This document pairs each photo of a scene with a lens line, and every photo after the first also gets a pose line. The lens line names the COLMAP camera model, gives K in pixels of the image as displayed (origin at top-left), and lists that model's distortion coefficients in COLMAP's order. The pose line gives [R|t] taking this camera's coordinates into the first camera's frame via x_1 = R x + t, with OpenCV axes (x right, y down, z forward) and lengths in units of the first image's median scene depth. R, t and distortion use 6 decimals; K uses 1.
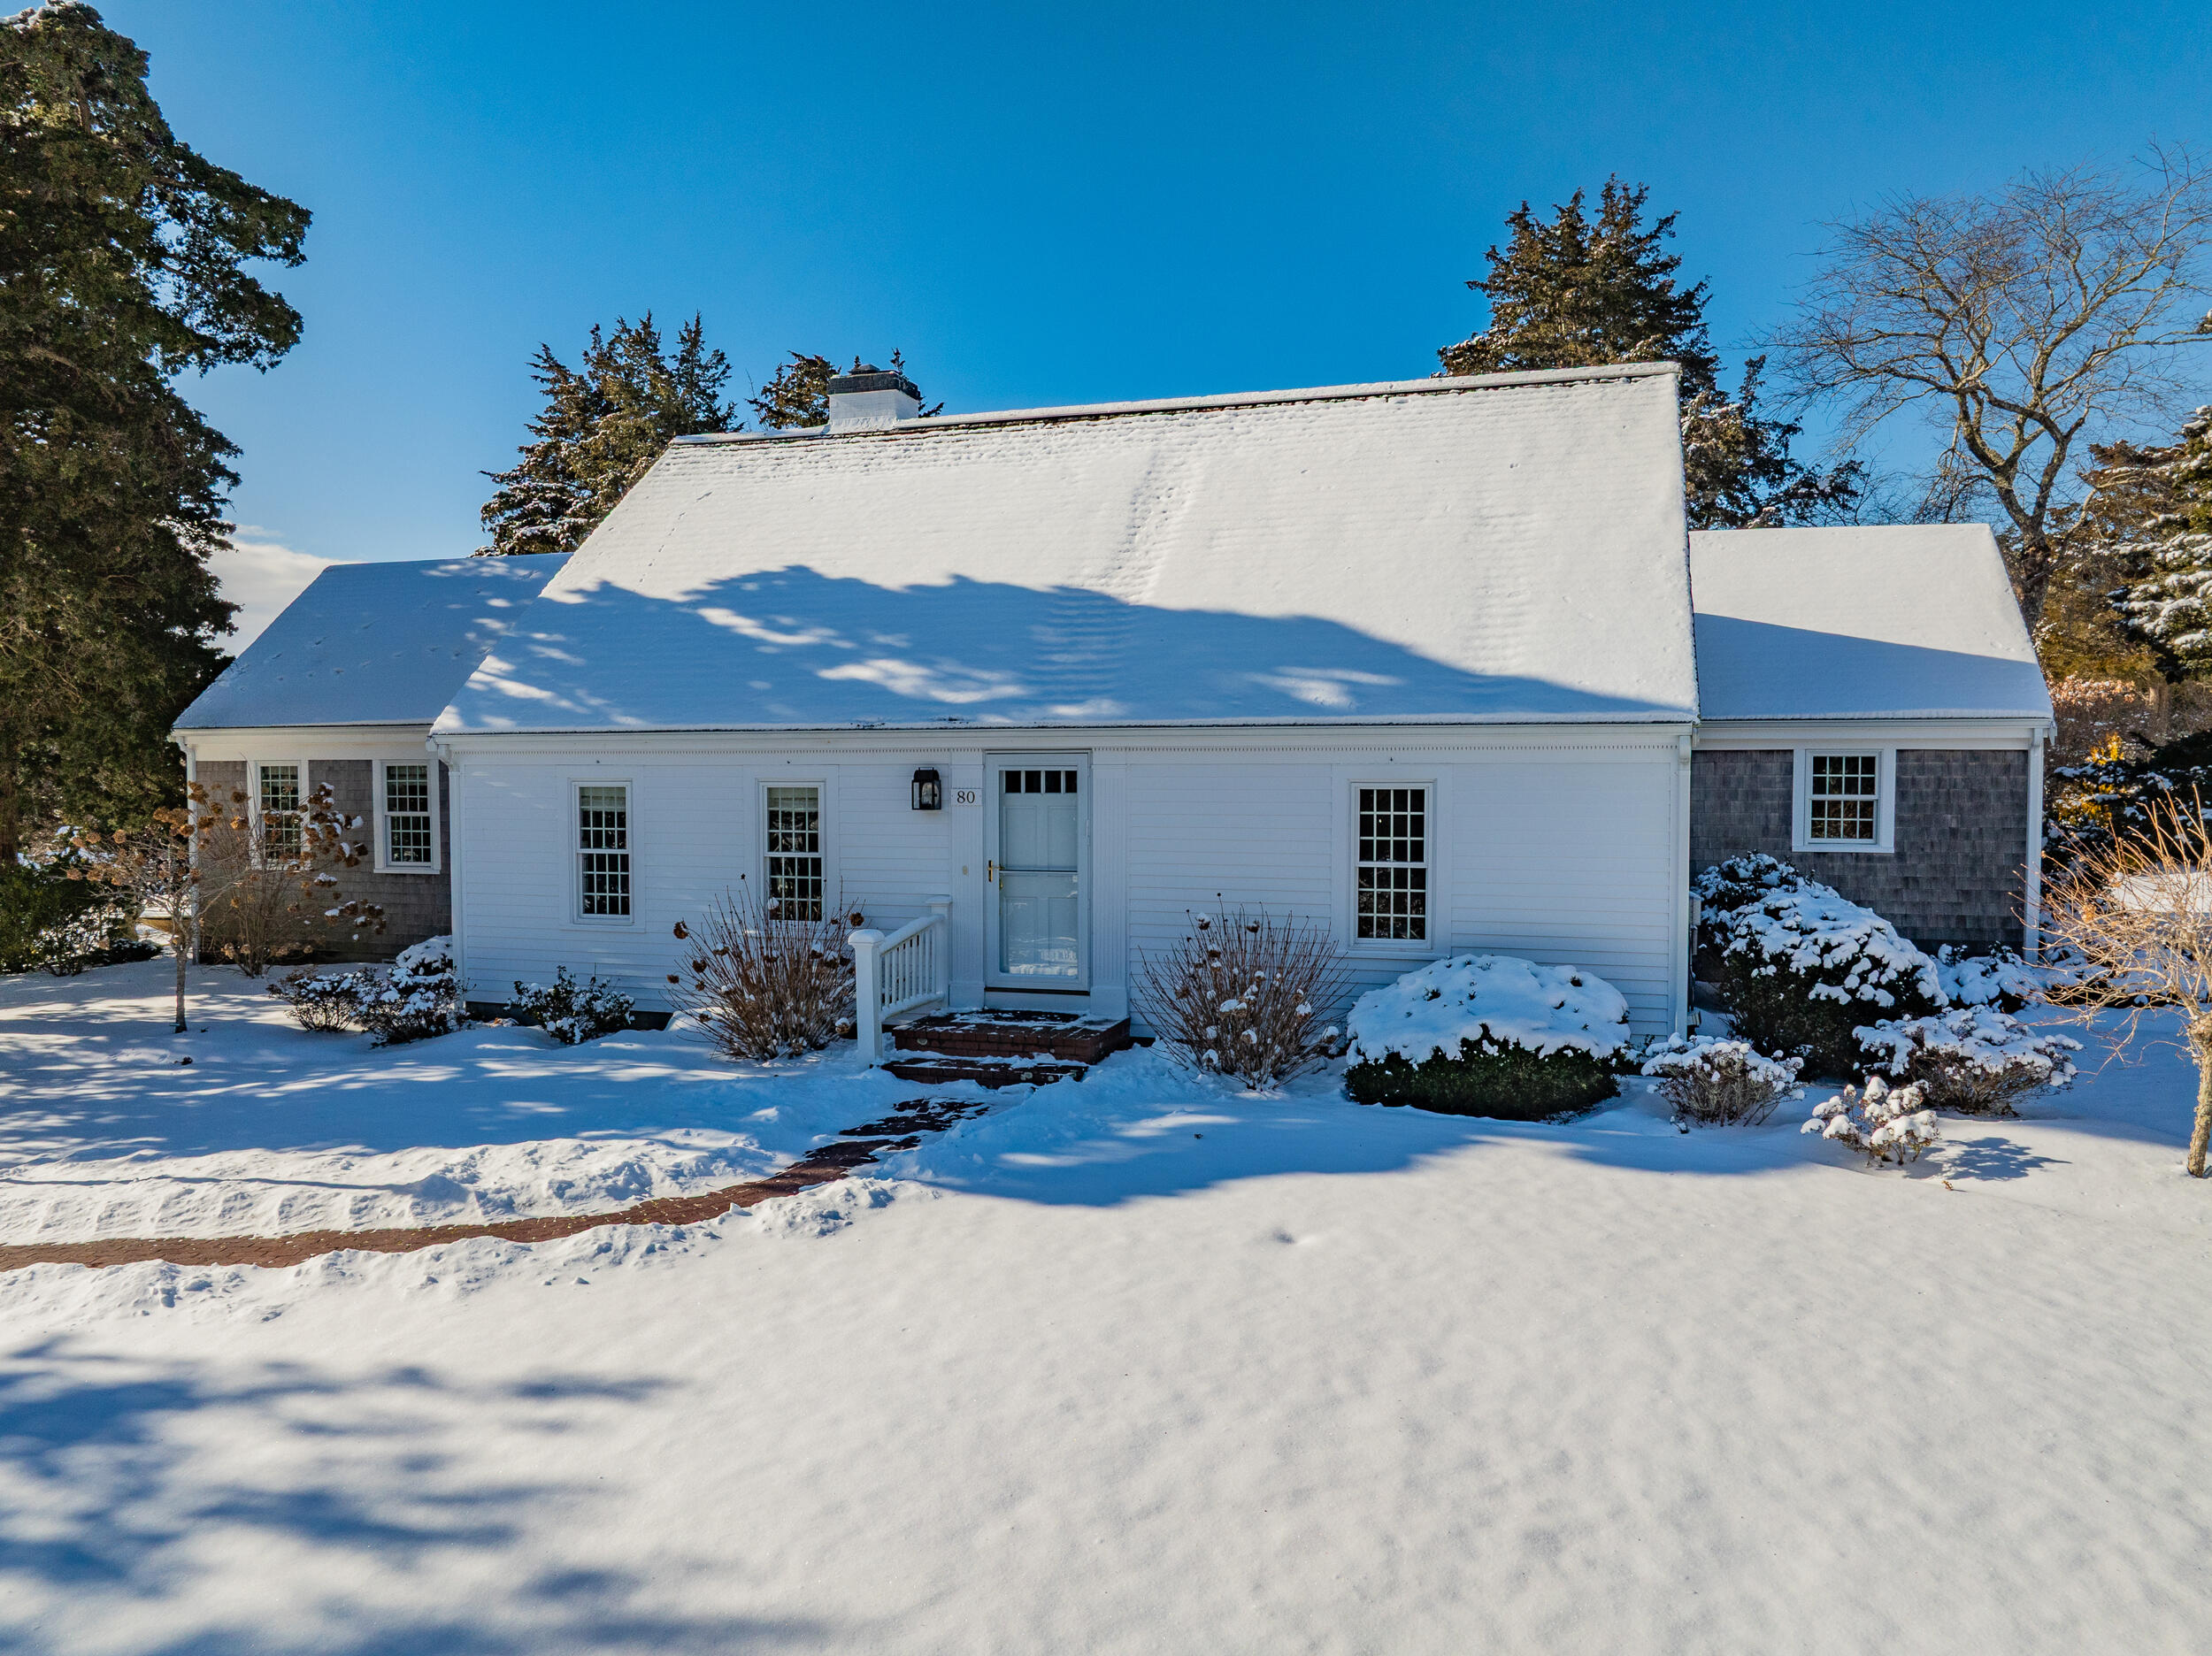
lens RADIAL K [[1597.1, 0, 1106.0], [0, 1597.1, 828.0], [0, 0, 1]] dist [-0.038967, -0.000664]
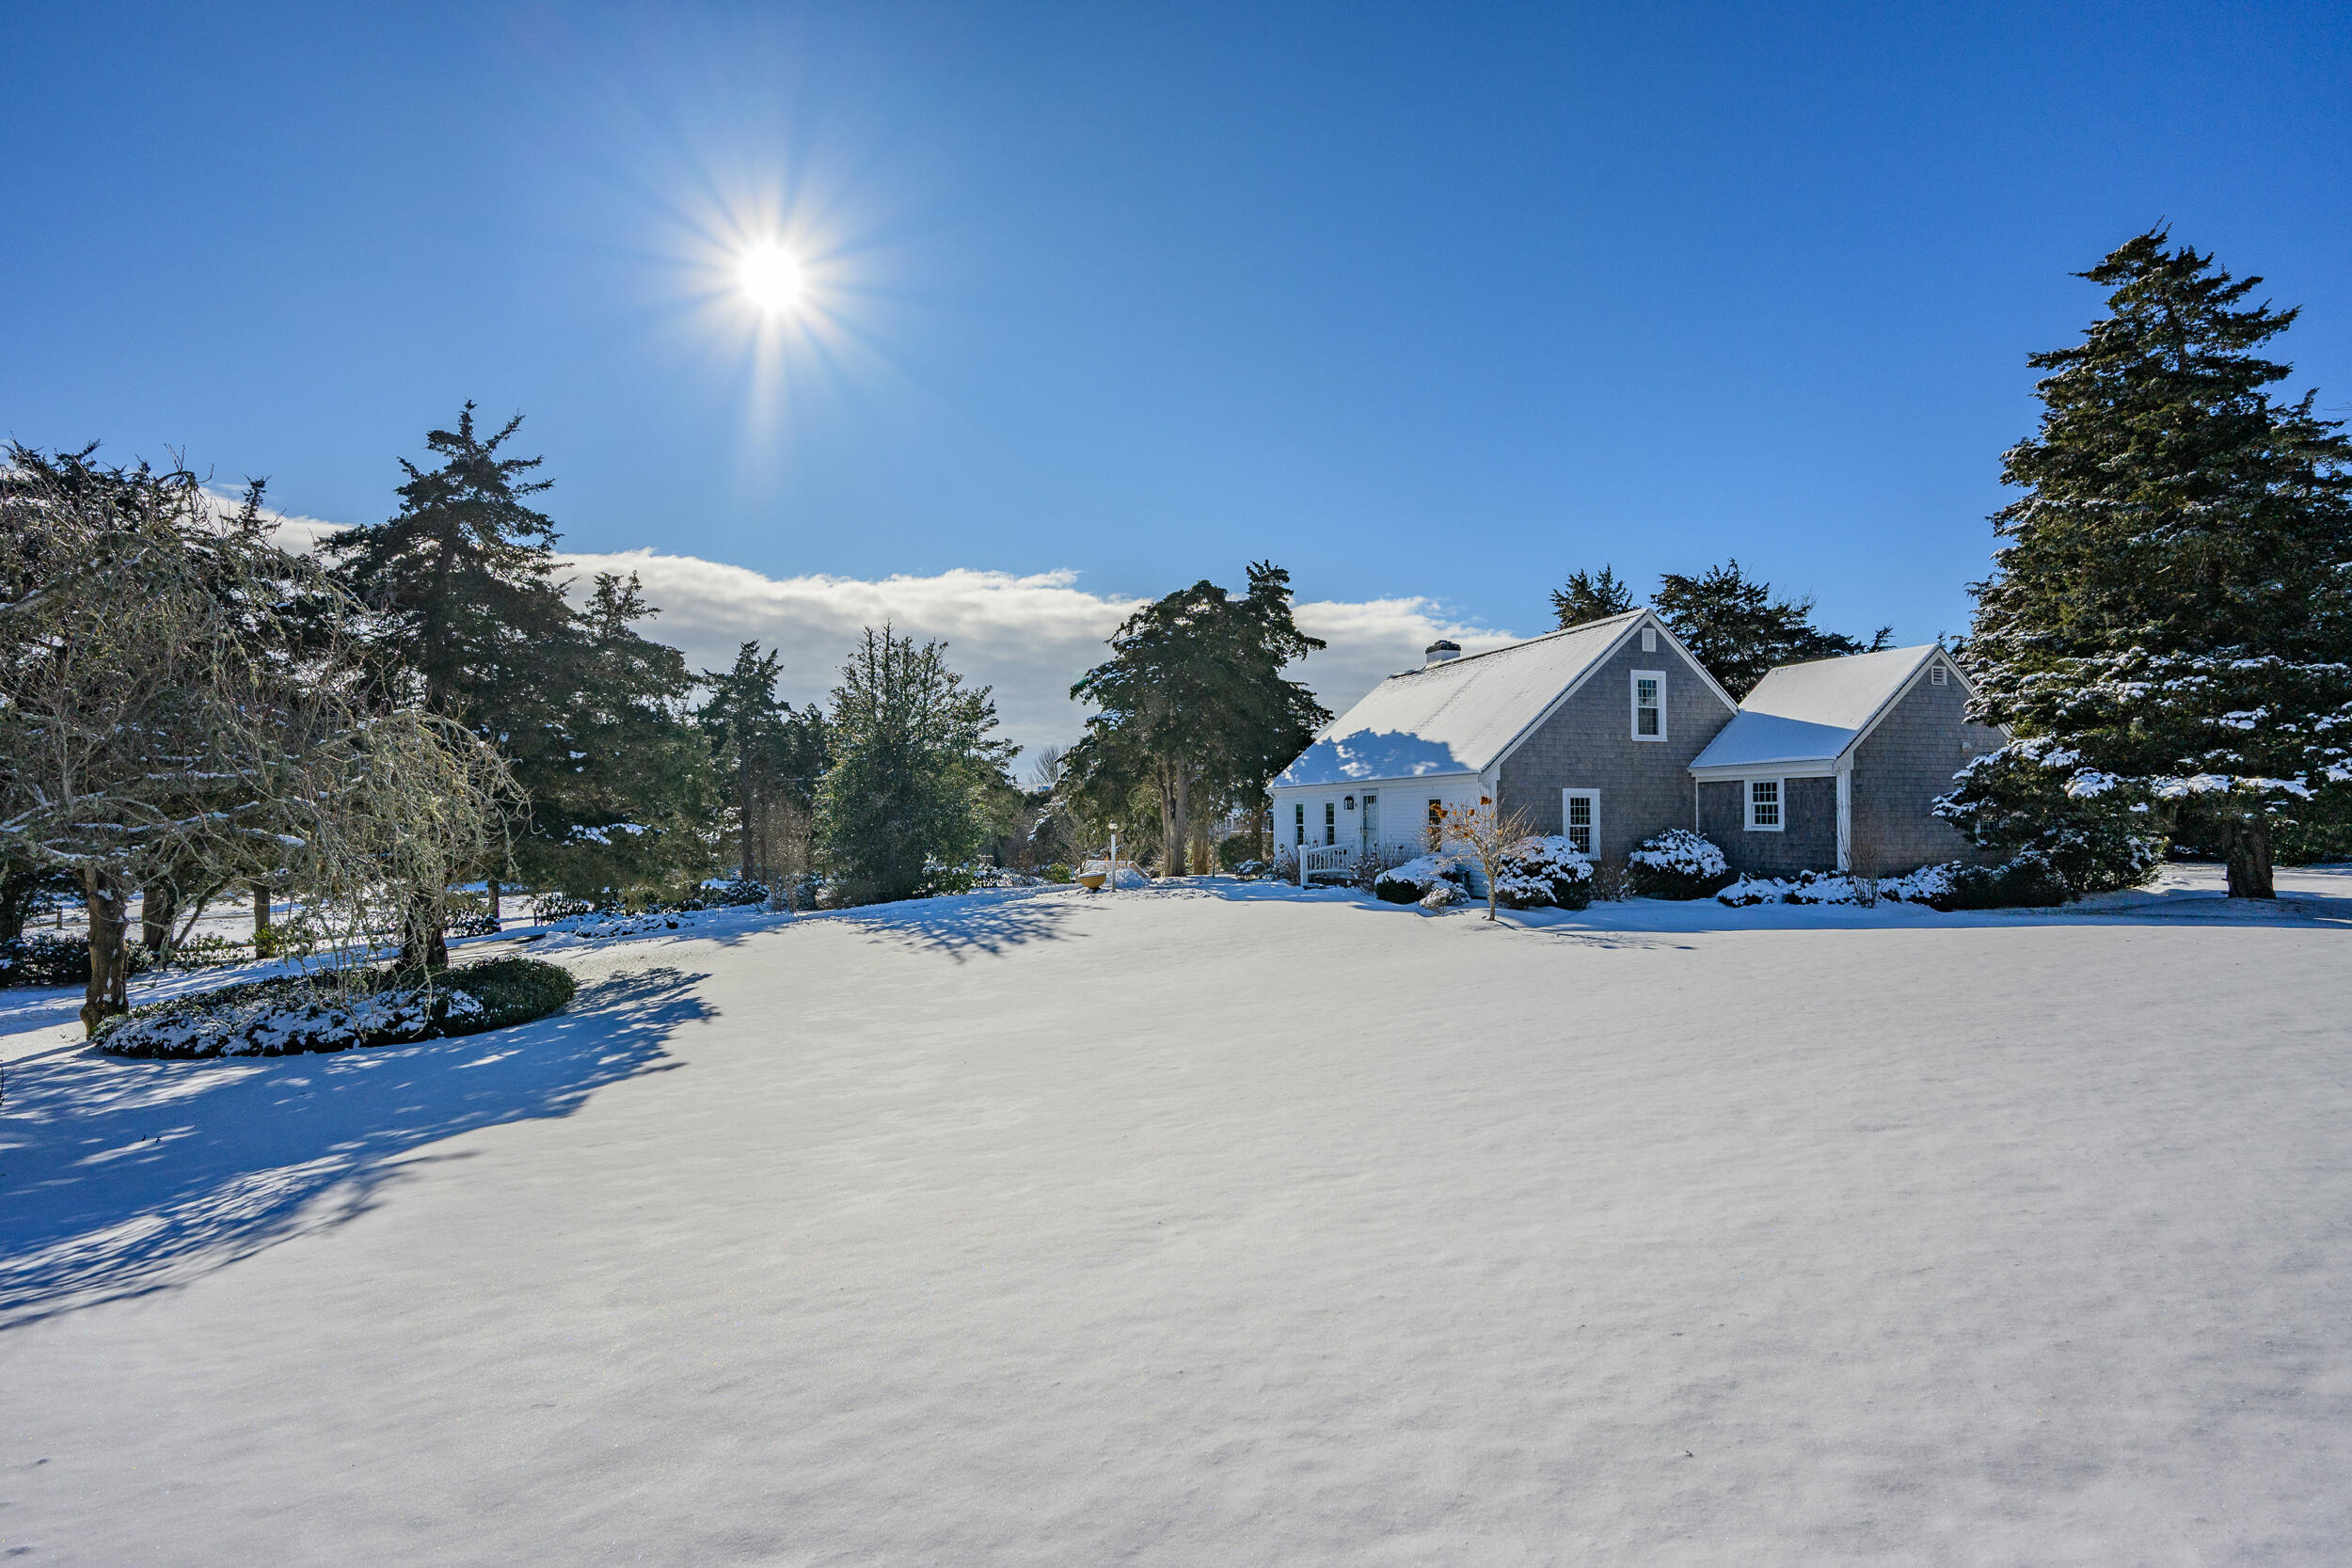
lens RADIAL K [[1093.4, 0, 1175.6], [0, 1093.4, 802.7], [0, 0, 1]] dist [-0.000290, 0.000013]
pose [[0.583605, -0.014202, -0.811913, 1.281831], [-0.025737, 0.999021, -0.035975, 0.053918], [0.811630, 0.041891, 0.582668, -0.442024]]
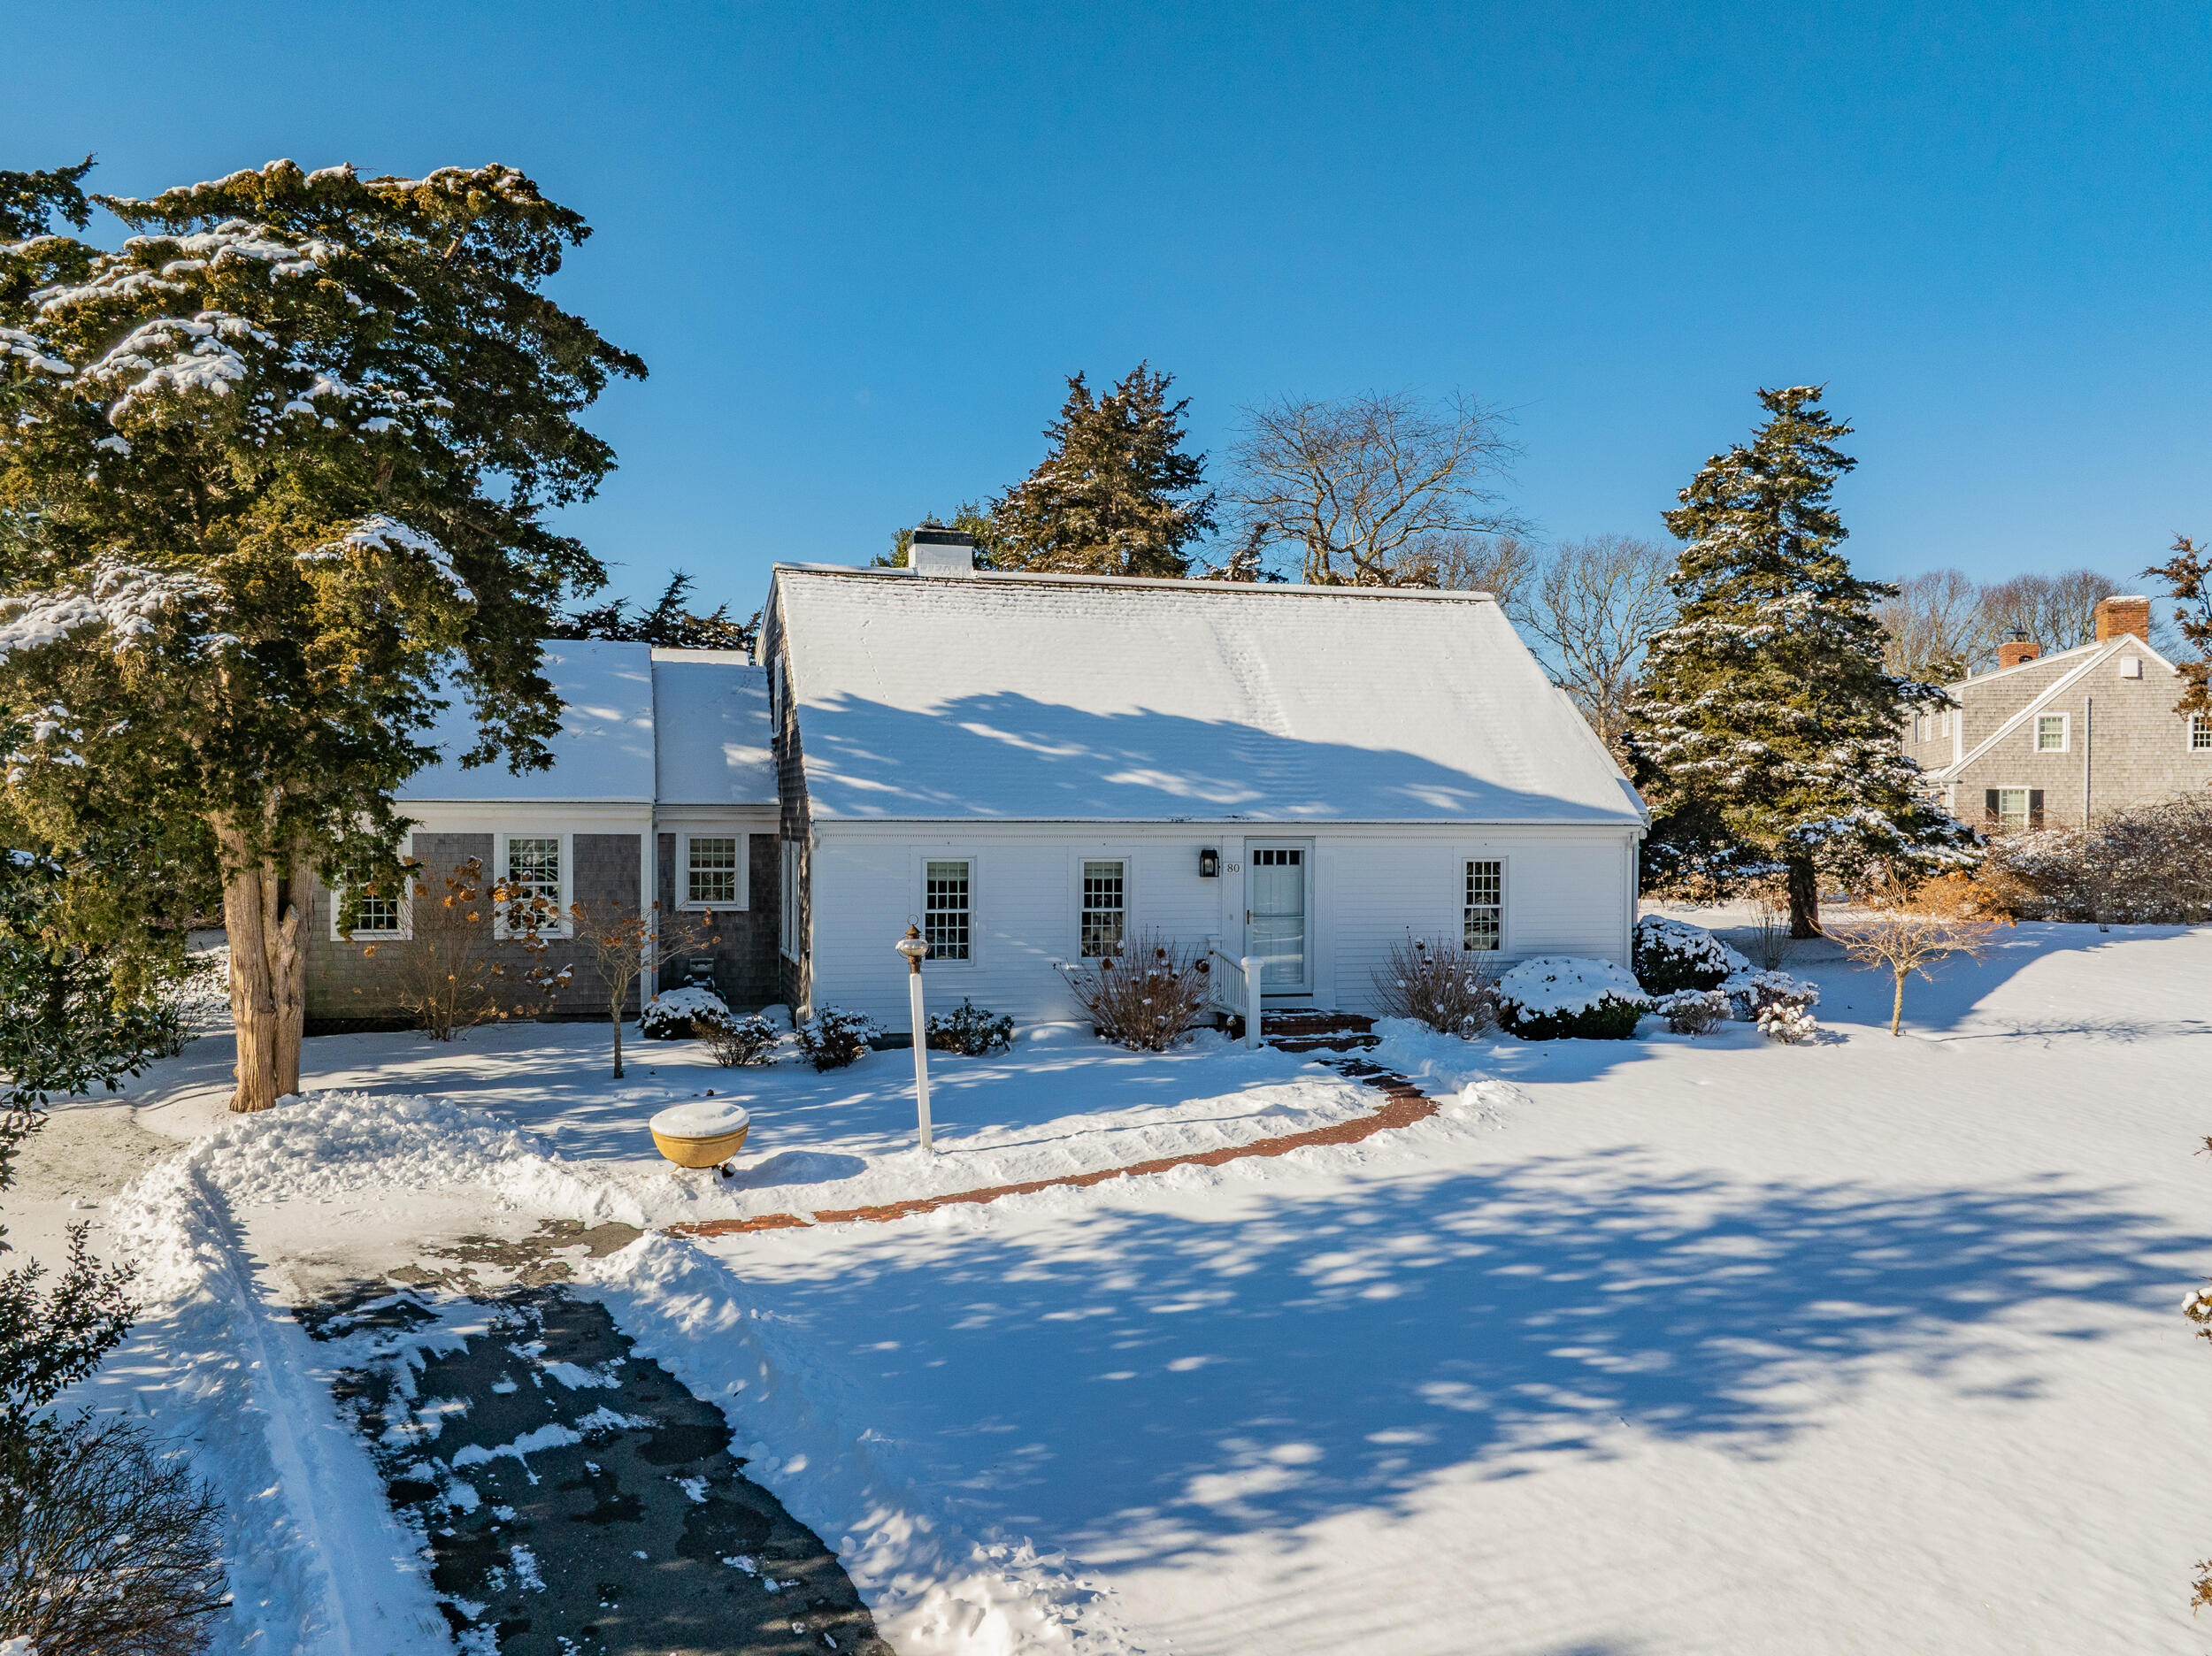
lens RADIAL K [[1728.7, 0, 1106.0], [0, 1728.7, 828.0], [0, 0, 1]] dist [-0.039653, -0.003704]
pose [[0.831110, 0.002278, 0.556104, -1.002508], [0.011620, 0.999702, -0.021462, -0.021764], [-0.555987, 0.024299, 0.830835, -0.255102]]
